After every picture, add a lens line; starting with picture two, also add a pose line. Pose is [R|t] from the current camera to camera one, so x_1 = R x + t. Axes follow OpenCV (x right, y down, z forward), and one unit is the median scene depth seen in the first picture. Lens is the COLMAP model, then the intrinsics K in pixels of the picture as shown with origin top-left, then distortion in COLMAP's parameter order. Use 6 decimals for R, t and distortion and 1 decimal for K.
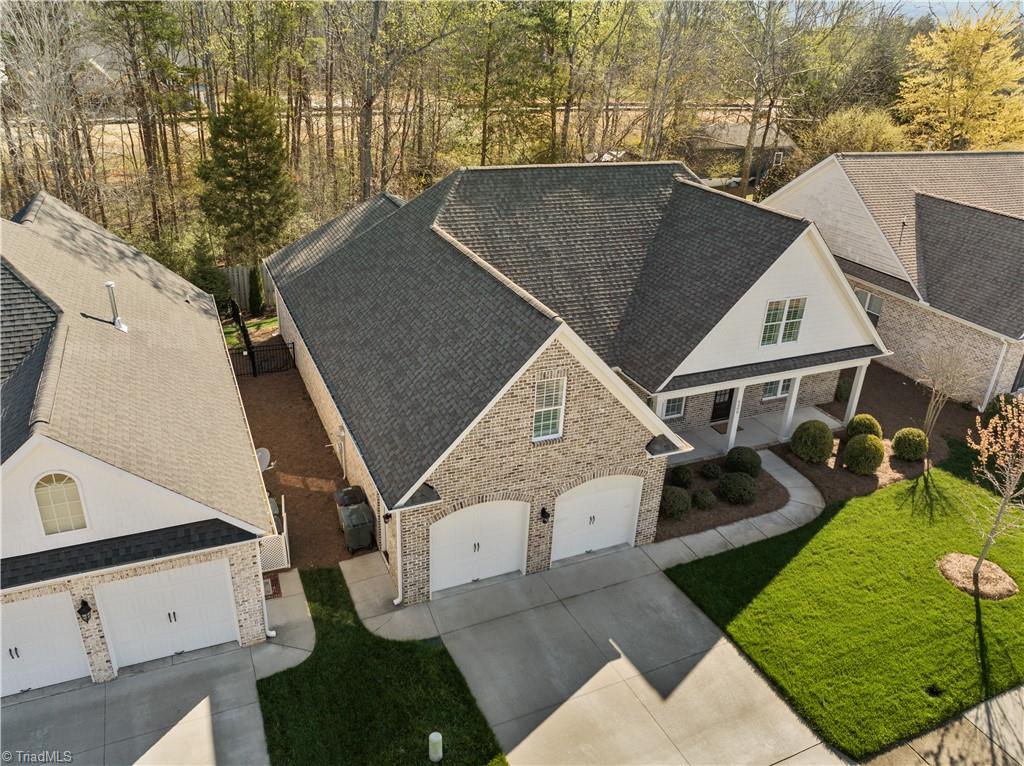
lens RADIAL K [[751.5, 0, 525.8], [0, 751.5, 384.6], [0, 0, 1]] dist [-0.062093, 0.029624]
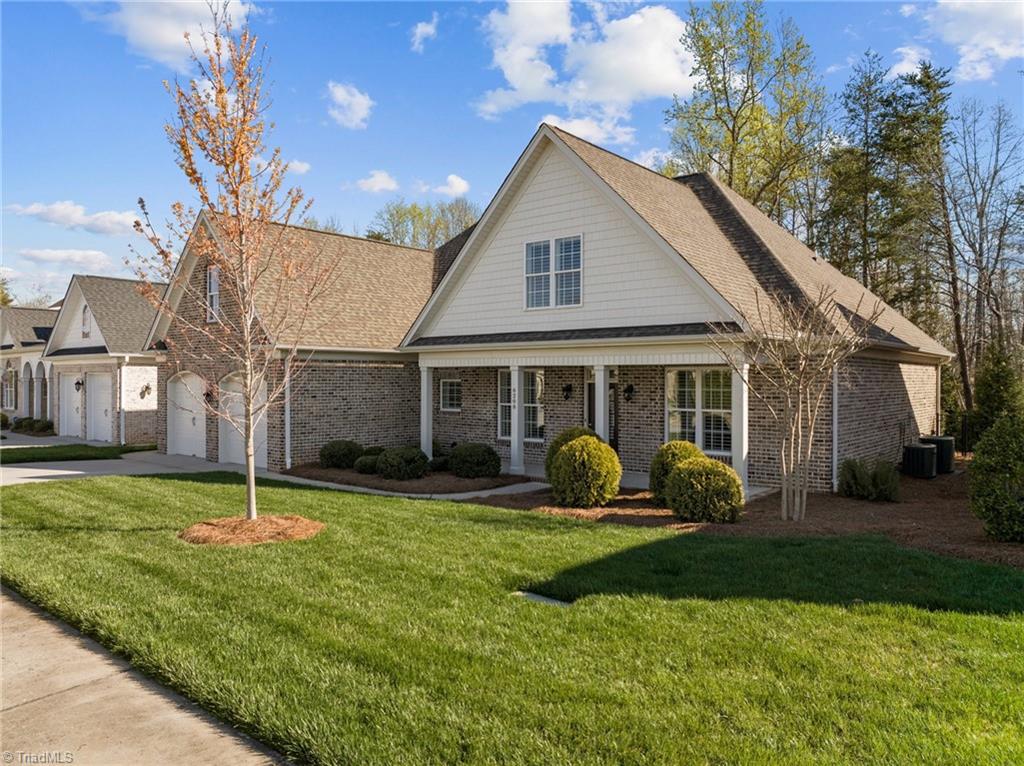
lens RADIAL K [[751.5, 0, 525.8], [0, 751.5, 384.6], [0, 0, 1]] dist [-0.062093, 0.029624]
pose [[0.431288, -0.039360, -0.901355, 1.296340], [-0.371942, 0.902444, -0.217378, 0.235619], [0.821979, 0.429005, 0.374574, 1.009217]]
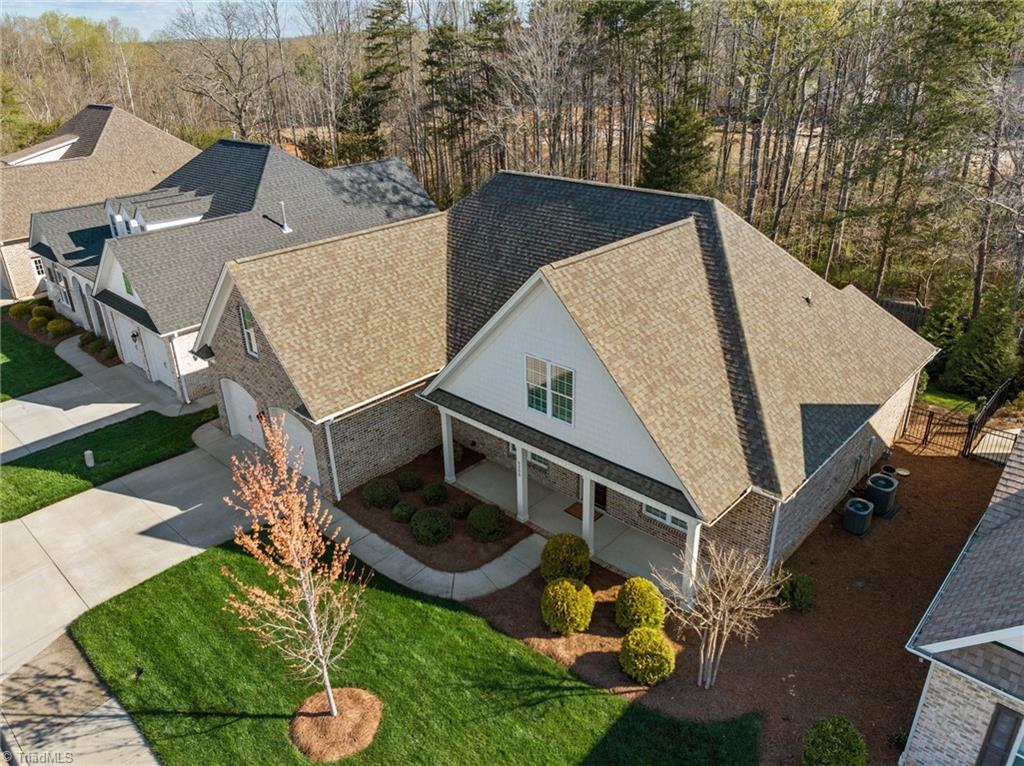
lens RADIAL K [[754.8, 0, 538.6], [0, 754.8, 381.4], [0, 0, 1]] dist [-0.054363, 0.027226]
pose [[0.404949, 0.348362, -0.845376, 1.375313], [-0.371702, 0.907450, 0.195889, -0.332717], [0.835376, 0.234903, 0.496958, 0.771976]]
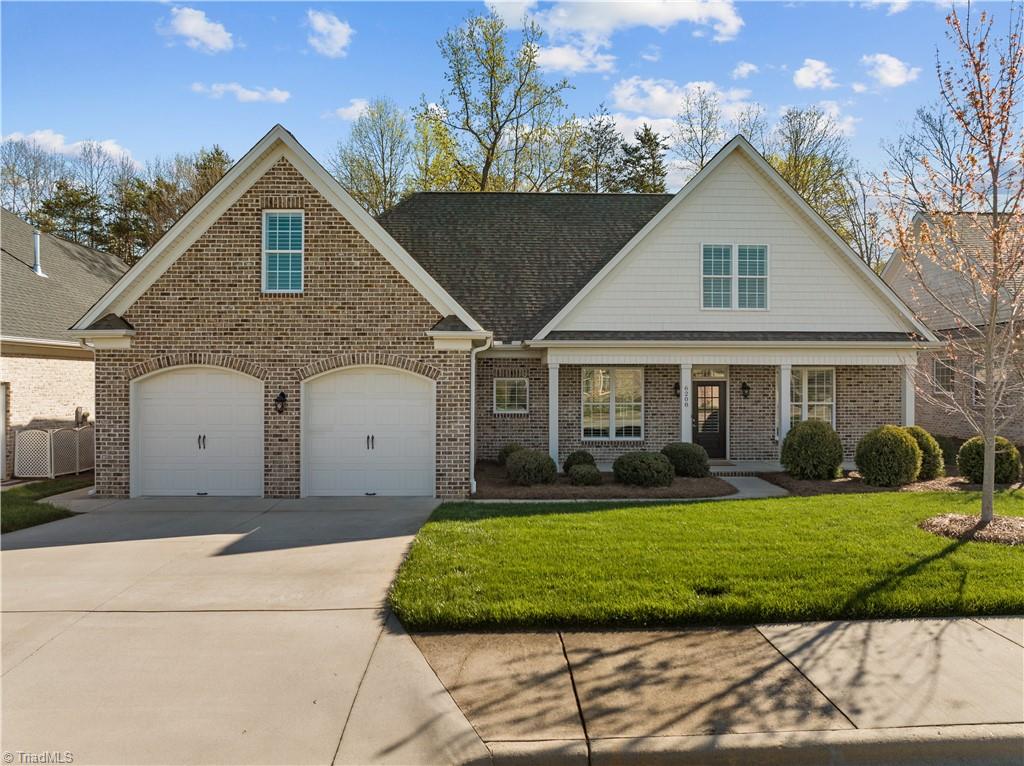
lens RADIAL K [[718.9, 0, 526.9], [0, 718.9, 390.3], [0, 0, 1]] dist [-0.011440, -0.026441]
pose [[0.924602, -0.040179, -0.378809, 0.560257], [-0.124775, 0.907620, -0.400821, 0.446030], [0.359919, 0.417865, 0.834174, 0.495333]]
